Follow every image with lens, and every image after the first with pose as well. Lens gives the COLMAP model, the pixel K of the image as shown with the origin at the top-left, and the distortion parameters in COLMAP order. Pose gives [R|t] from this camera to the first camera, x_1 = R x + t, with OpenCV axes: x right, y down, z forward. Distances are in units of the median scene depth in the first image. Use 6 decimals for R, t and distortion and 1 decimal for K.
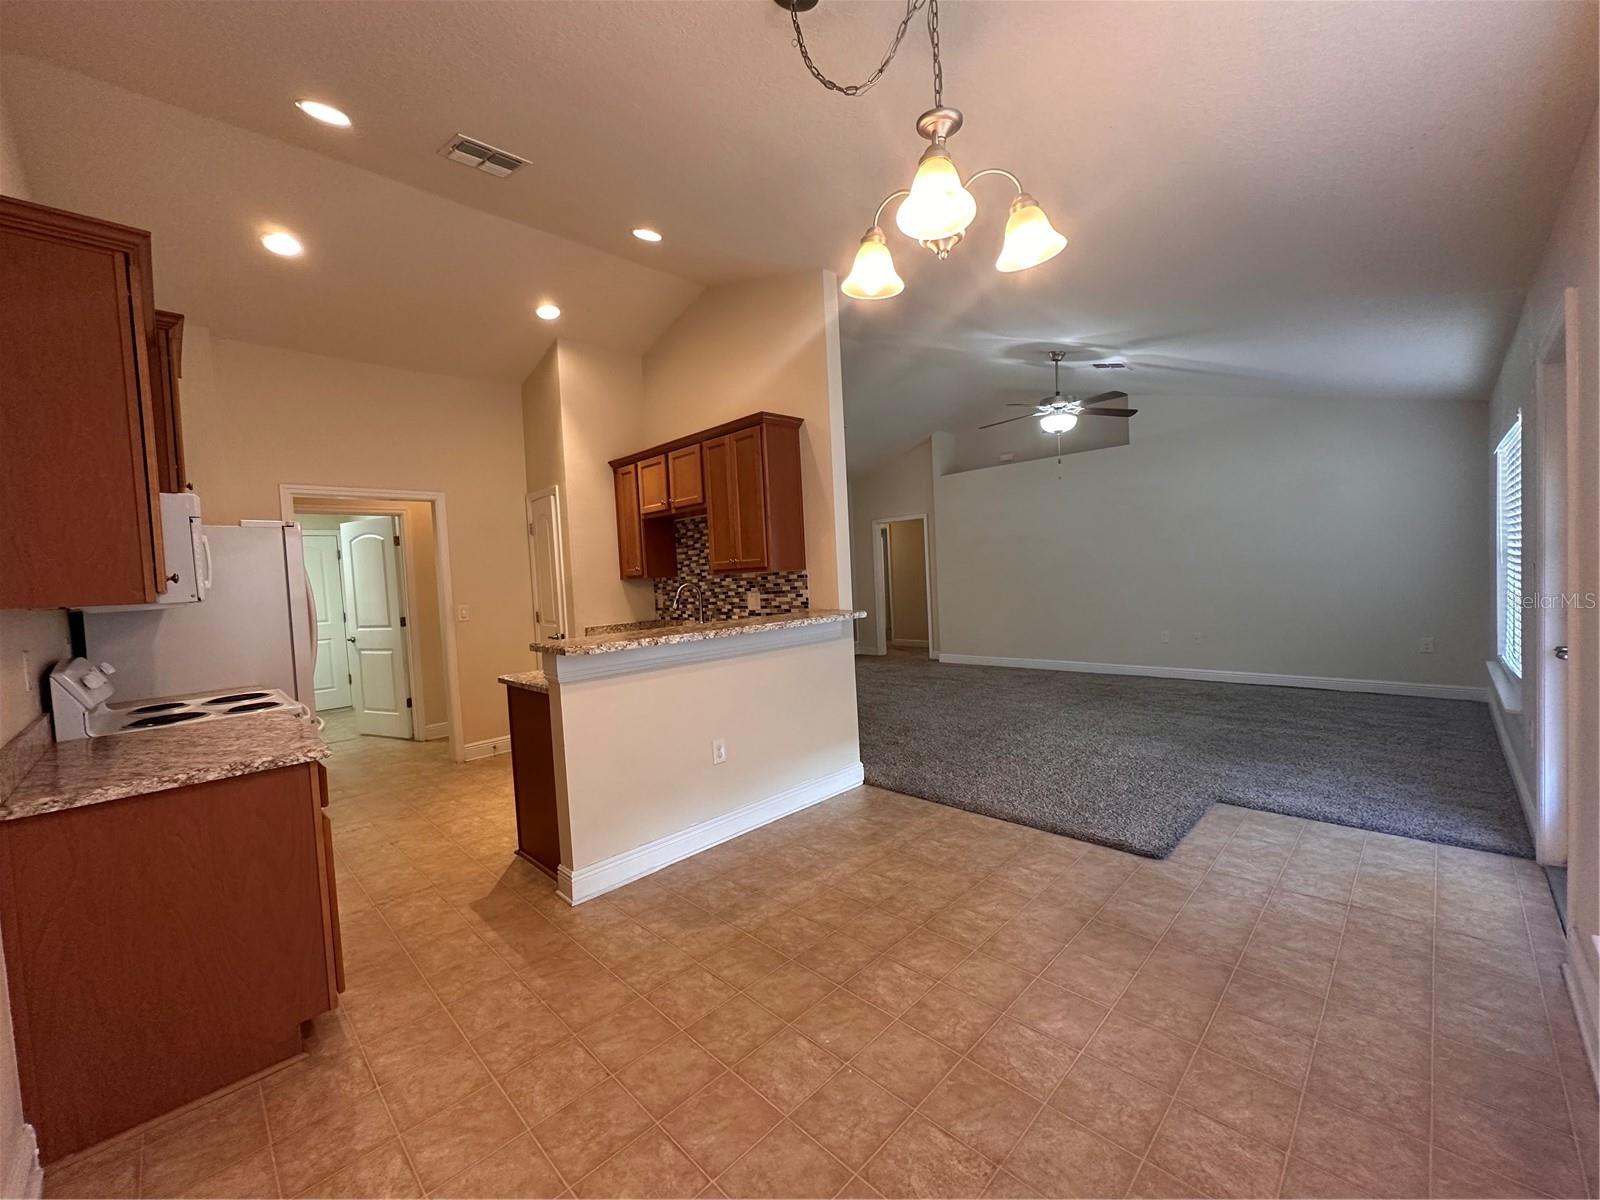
lens RADIAL K [[636.4, 0, 796.5], [0, 636.4, 606.1], [0, 0, 1]] dist [-0.004262, 0.000754]
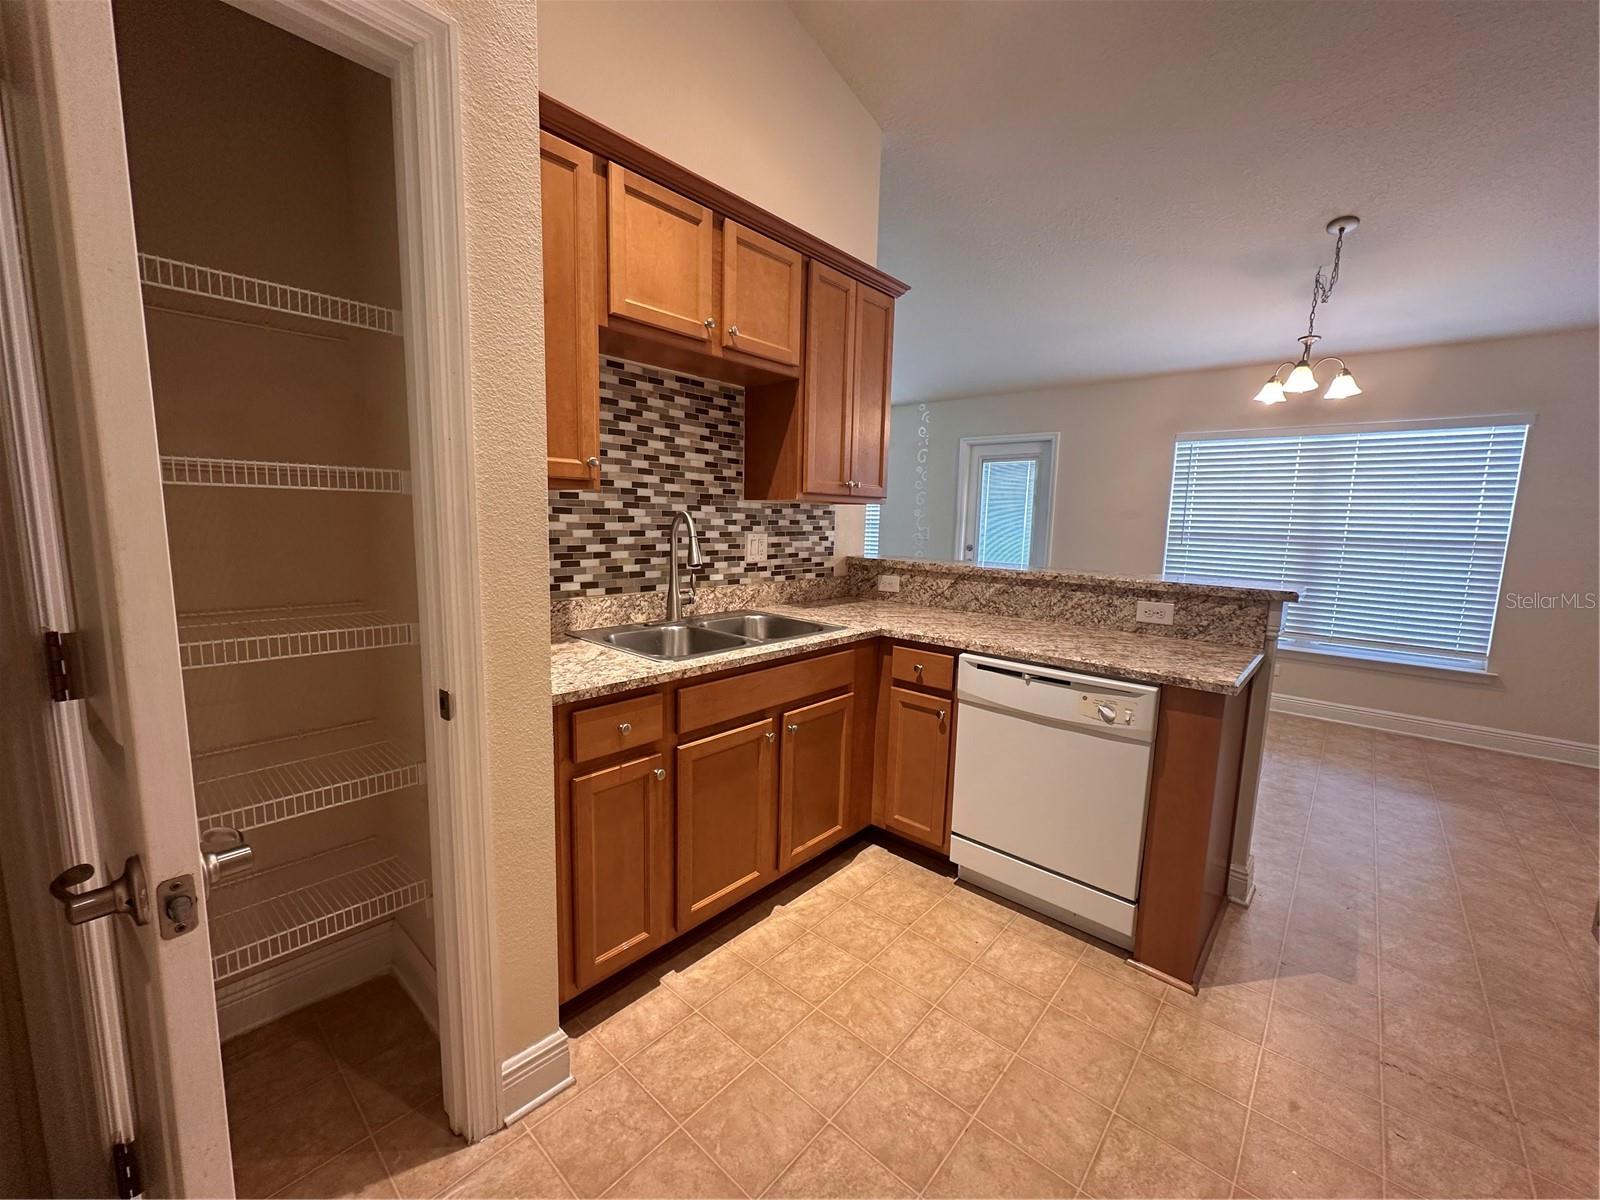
lens RADIAL K [[636.4, 0, 795.5], [0, 636.4, 594.8], [0, 0, 1]] dist [-0.004262, 0.000754]
pose [[-0.062753, -0.074939, 0.995212, -0.674548], [0.027168, 0.996679, 0.076762, -0.008388], [-0.997659, 0.031855, -0.060508, 0.991200]]
